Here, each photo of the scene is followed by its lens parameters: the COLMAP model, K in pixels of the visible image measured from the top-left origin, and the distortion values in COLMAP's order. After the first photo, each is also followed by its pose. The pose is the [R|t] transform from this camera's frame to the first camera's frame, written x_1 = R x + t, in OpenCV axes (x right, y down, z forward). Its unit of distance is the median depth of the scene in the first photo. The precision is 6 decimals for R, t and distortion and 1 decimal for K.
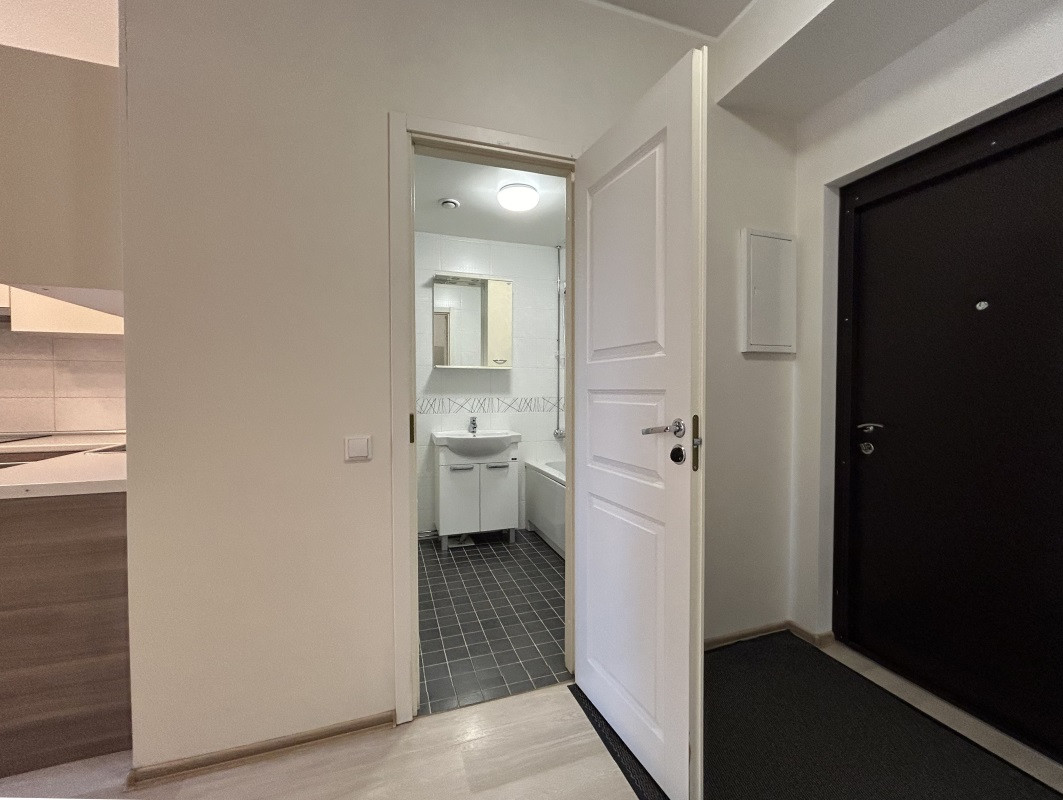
lens RADIAL K [[446.9, 0, 531.5], [0, 446.9, 400.0], [0, 0, 1]] dist [-0.012629, 0.000146]
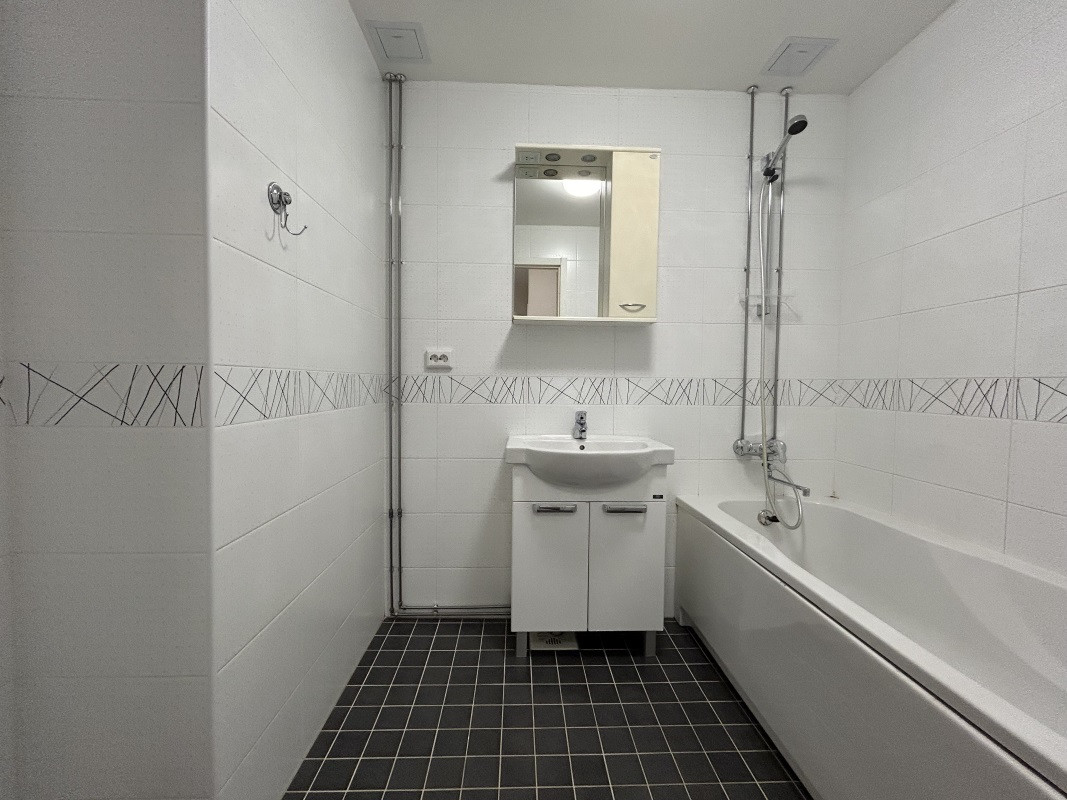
lens RADIAL K [[438.3, 0, 533.5], [0, 438.3, 400.0], [0, 0, 1]] dist [0.003779, 0.000329]
pose [[0.959978, 0.020379, -0.279333, -0.036540], [-0.016992, 0.999750, 0.014543, 0.017149], [0.279560, -0.009214, 0.960084, 0.469111]]
